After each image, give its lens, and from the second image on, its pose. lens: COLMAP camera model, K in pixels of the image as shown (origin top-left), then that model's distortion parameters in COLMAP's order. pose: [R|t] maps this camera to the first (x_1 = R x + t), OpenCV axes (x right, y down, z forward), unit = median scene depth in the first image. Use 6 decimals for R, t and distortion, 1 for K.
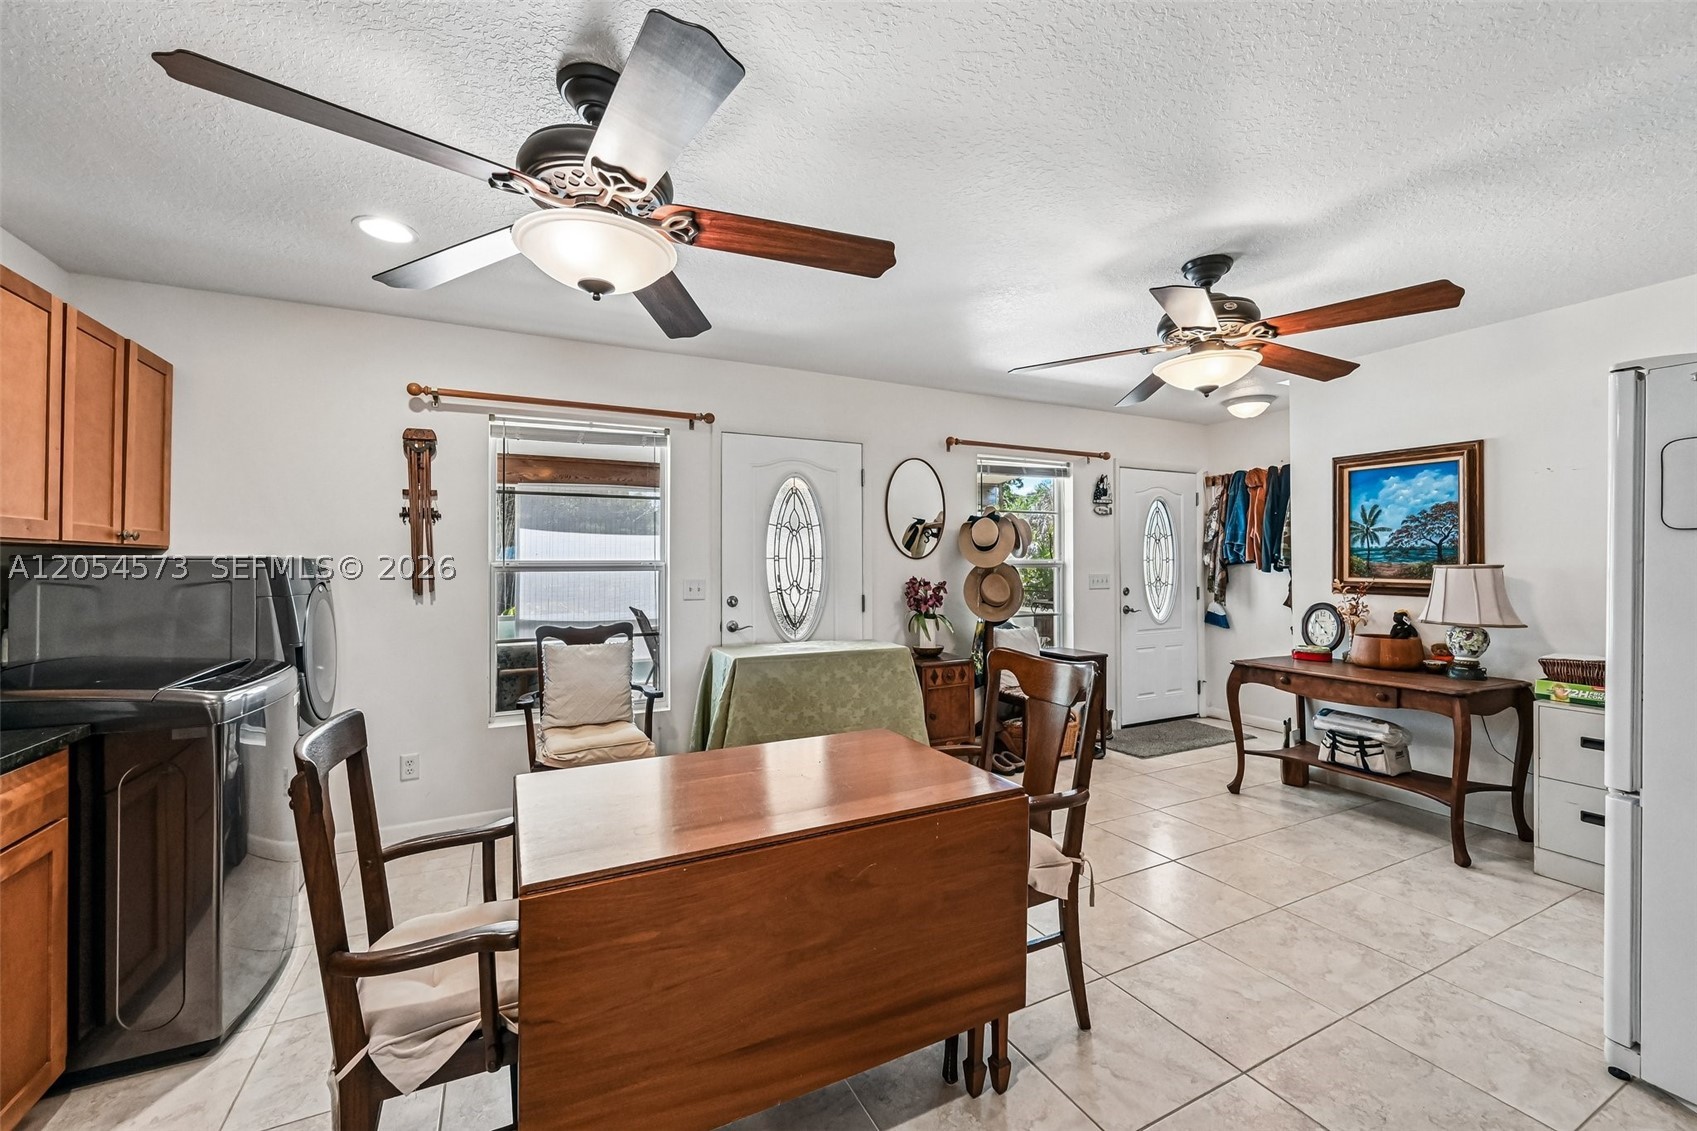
lens RADIAL K [[671.6, 0, 844.7], [0, 671.6, 564.9], [0, 0, 1]] dist [0.001547, 0.000240]
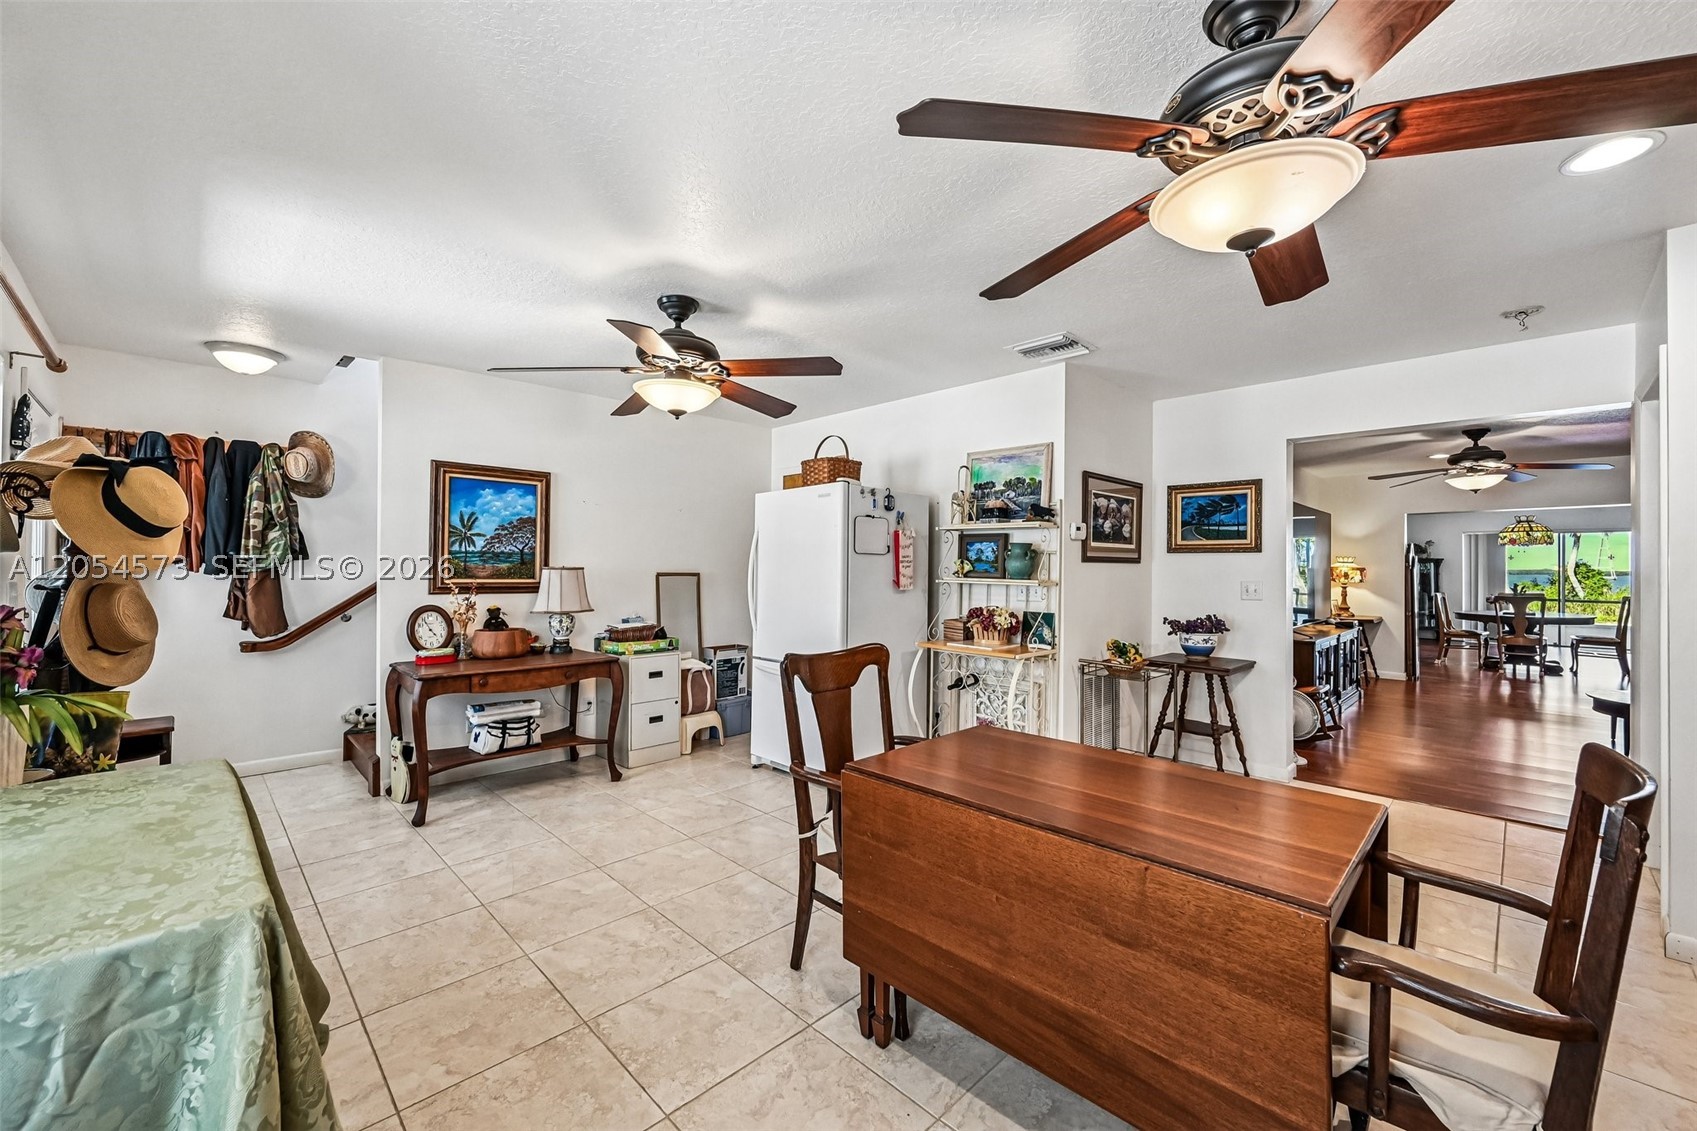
lens RADIAL K [[671.6, 0, 844.7], [0, 671.6, 564.9], [0, 0, 1]] dist [0.001547, 0.000240]
pose [[-0.309884, 0.008018, 0.950741, -0.455092], [-0.001157, 0.999961, -0.008810, 0.006248], [-0.950774, -0.003830, -0.309862, 0.790228]]
